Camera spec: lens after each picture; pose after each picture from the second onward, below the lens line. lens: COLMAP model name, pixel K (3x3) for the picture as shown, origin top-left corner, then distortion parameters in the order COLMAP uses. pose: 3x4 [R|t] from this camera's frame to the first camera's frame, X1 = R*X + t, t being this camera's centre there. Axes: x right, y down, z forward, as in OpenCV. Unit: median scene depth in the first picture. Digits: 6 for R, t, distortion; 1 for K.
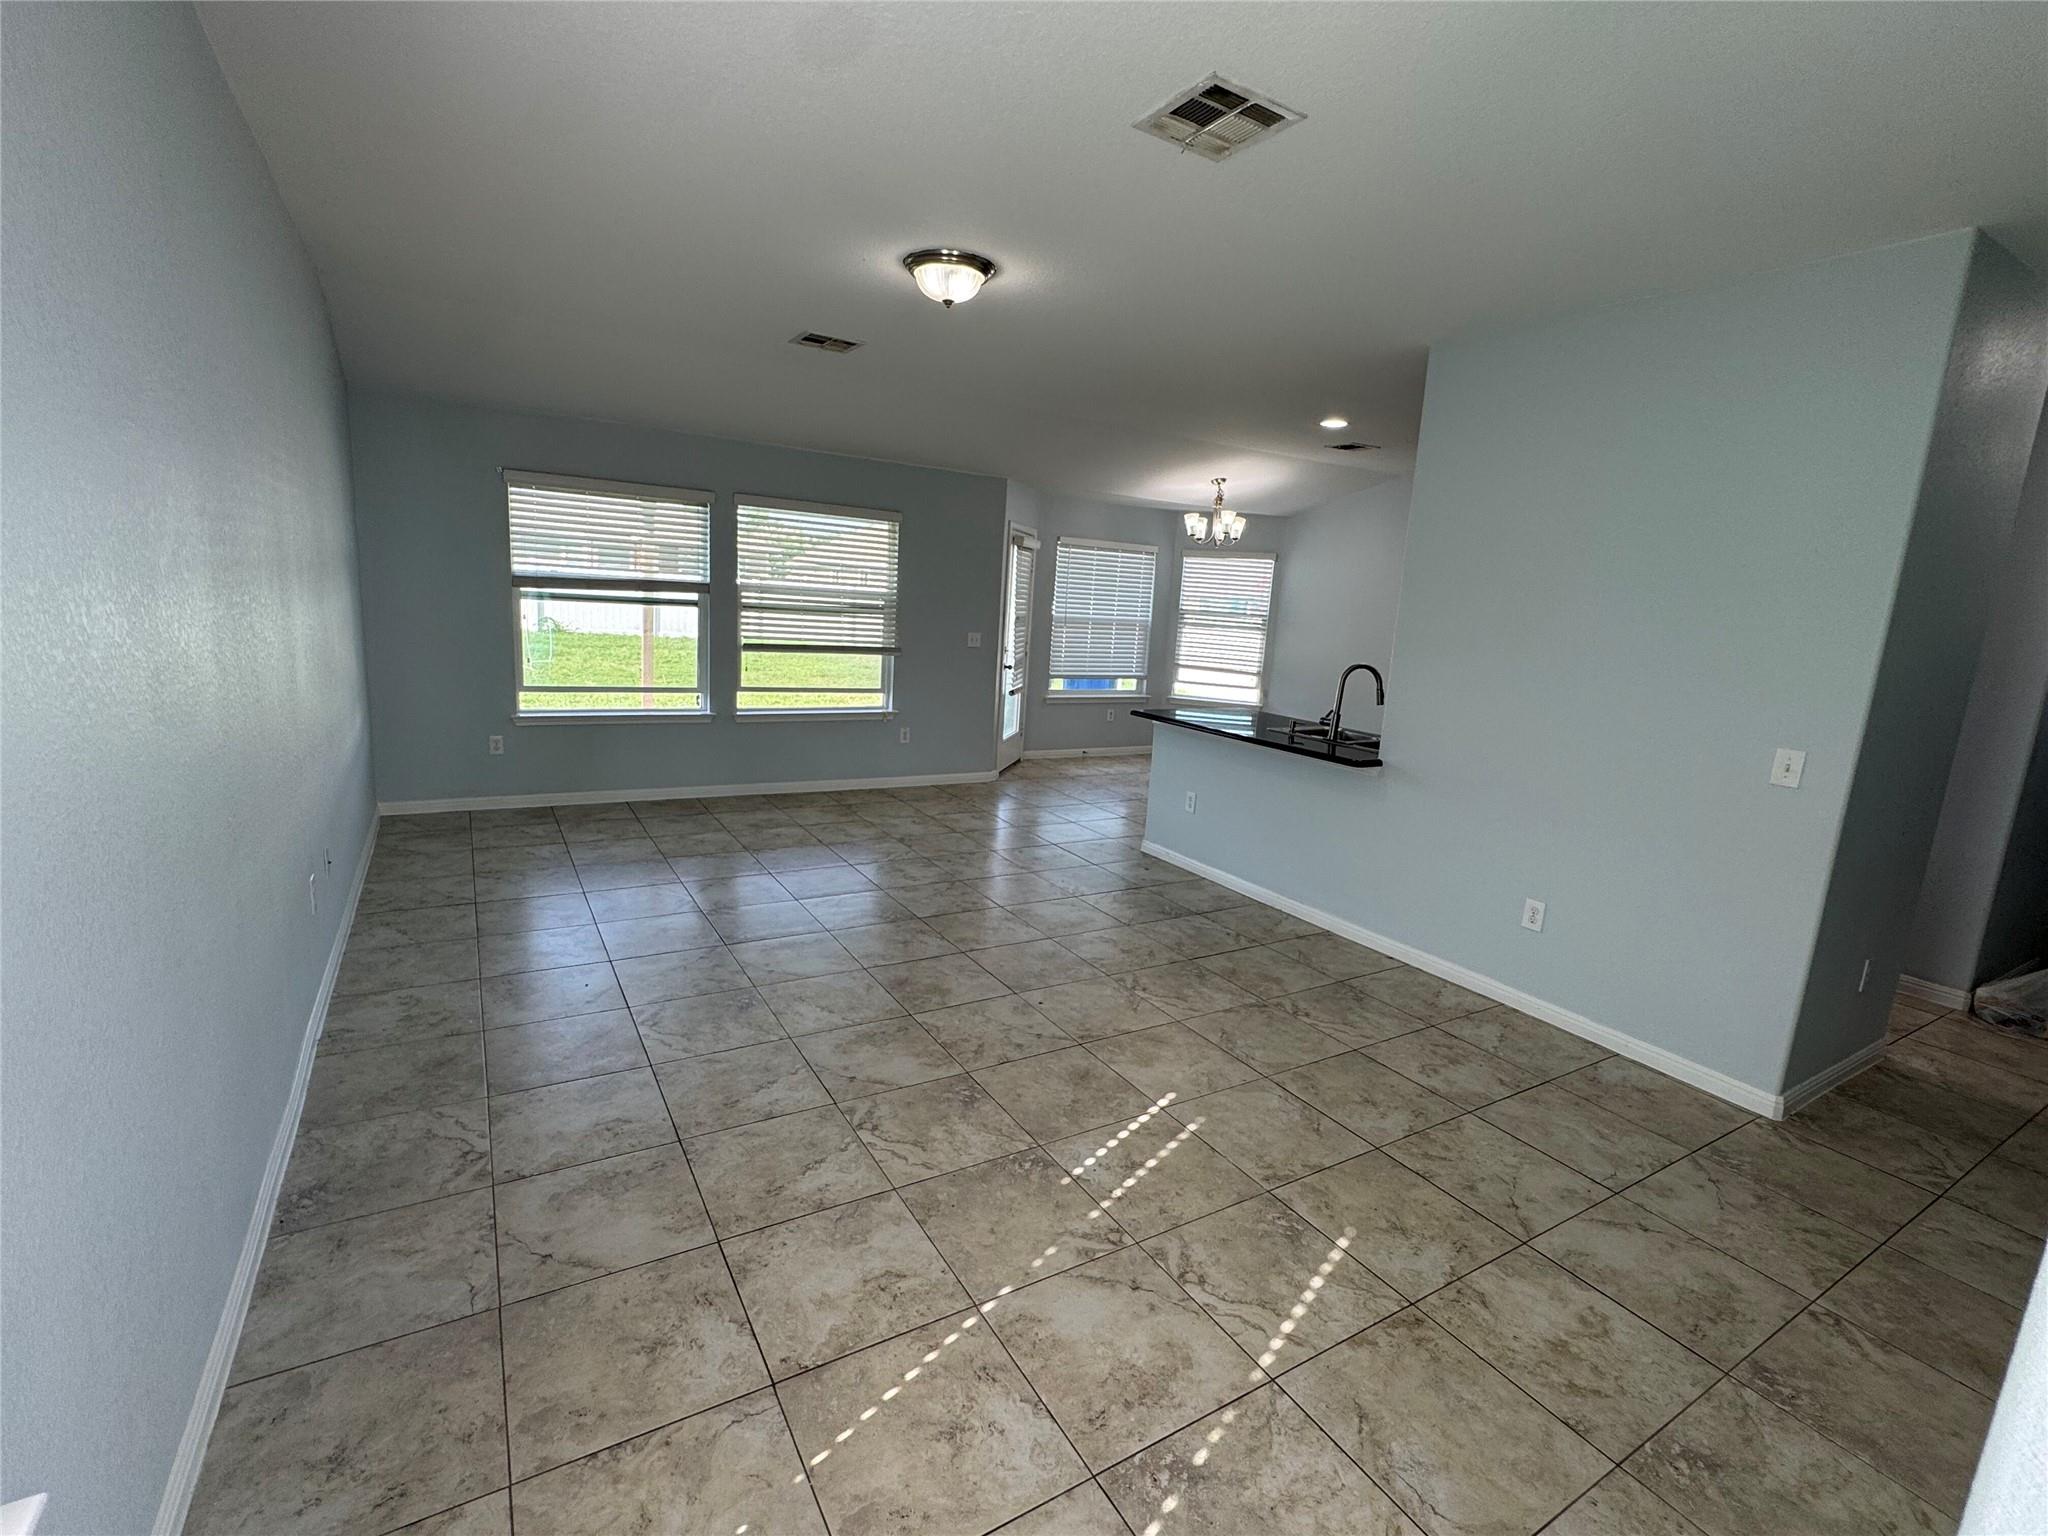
lens RADIAL K [[904.9, 0, 1031.9], [0, 904.9, 761.8], [0, 0, 1]] dist [-0.000794, 0.000117]
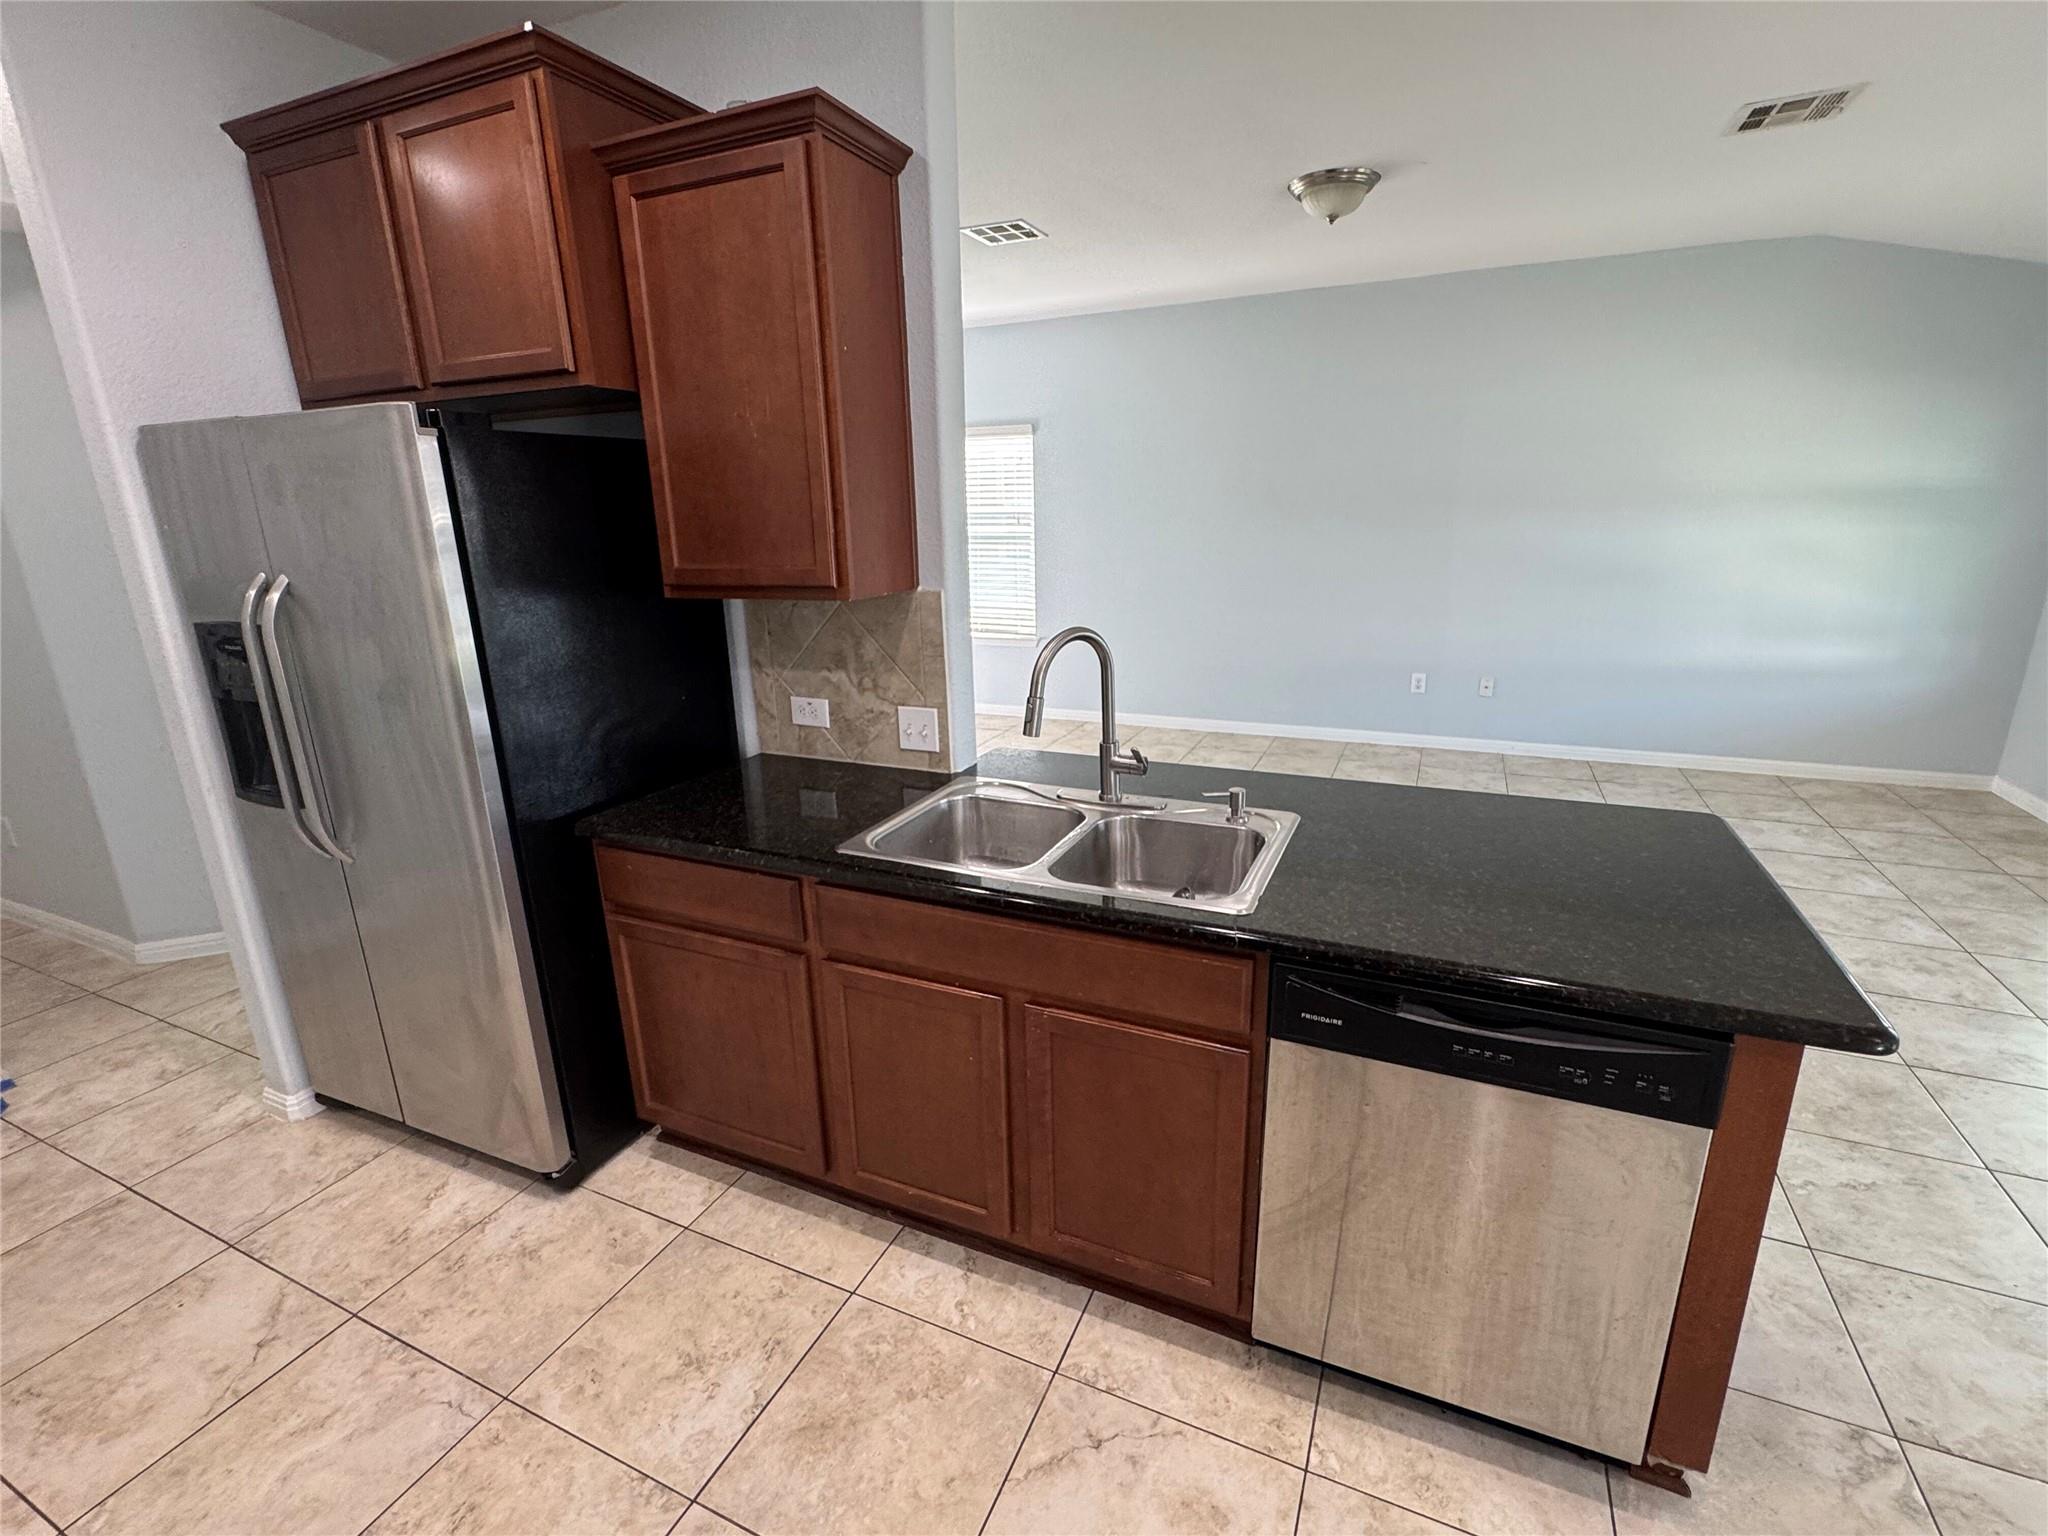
lens RADIAL K [[965.1, 0, 1021.3], [0, 965.1, 778.9], [0, 0, 1]] dist [0.000129, 0.000298]
pose [[-0.828407, 0.112371, -0.548739, 0.933957], [-0.131332, 0.913393, 0.385312, -0.310768], [0.544512, 0.391263, -0.741903, 1.961795]]
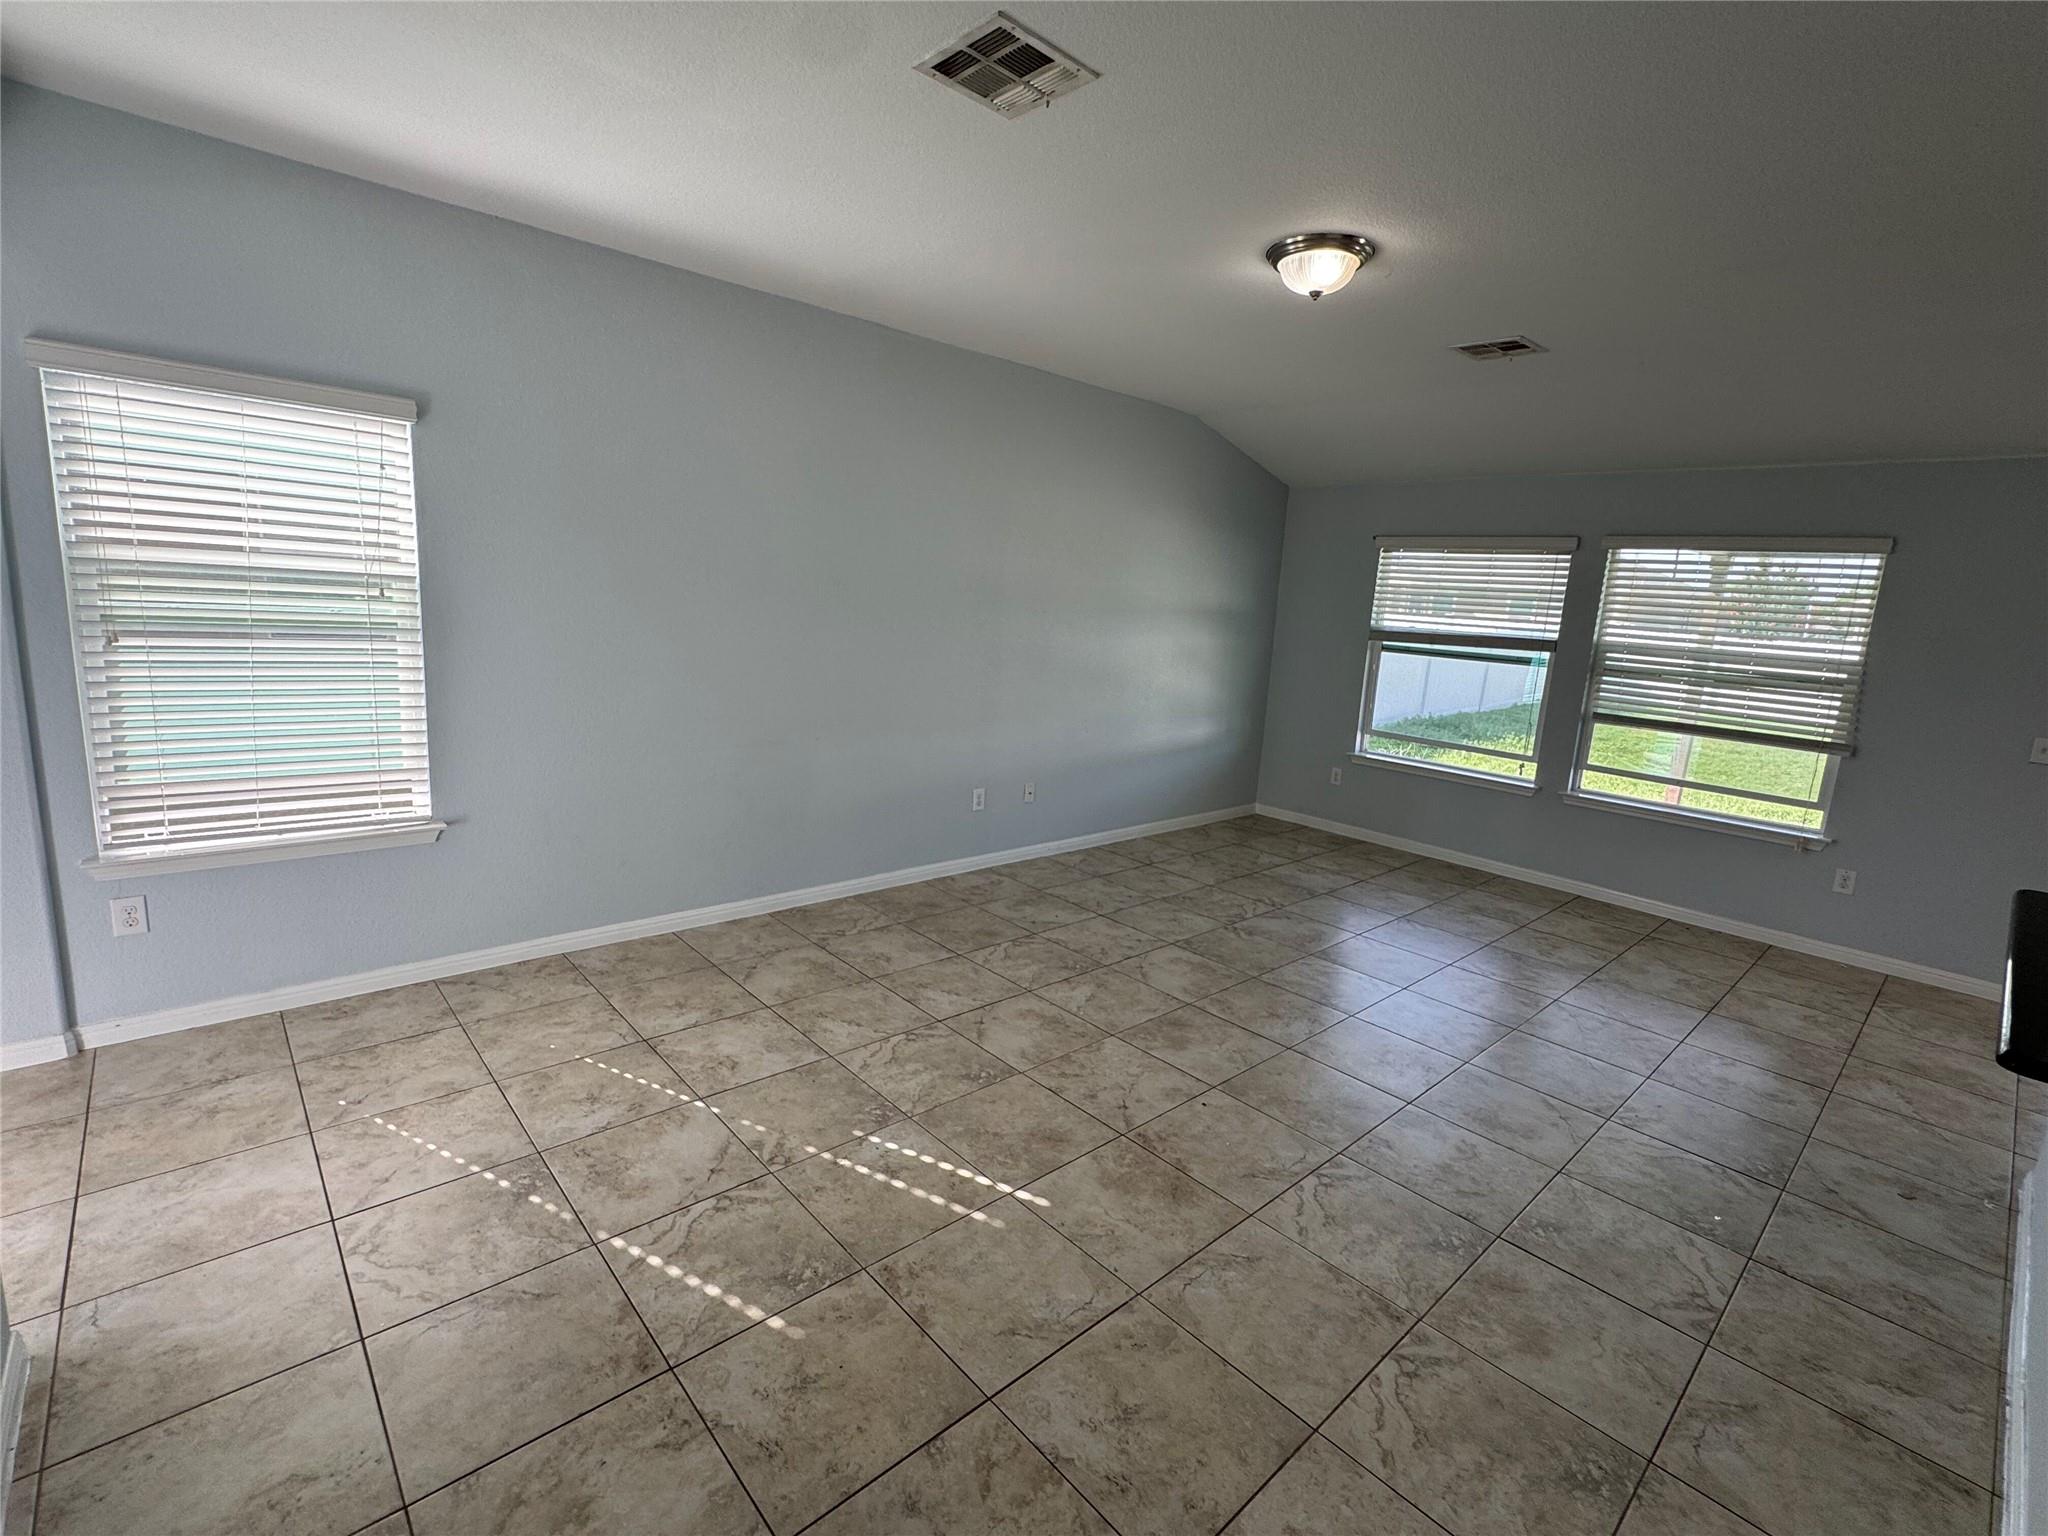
lens RADIAL K [[930.6, 0, 1043.1], [0, 930.6, 763.4], [0, 0, 1]] dist [-0.002732, -0.000145]
pose [[0.207896, 0.126282, -0.969965, 0.826228], [-0.226686, 0.970855, 0.077811, -0.073509], [0.951521, 0.203700, 0.230463, 0.652312]]
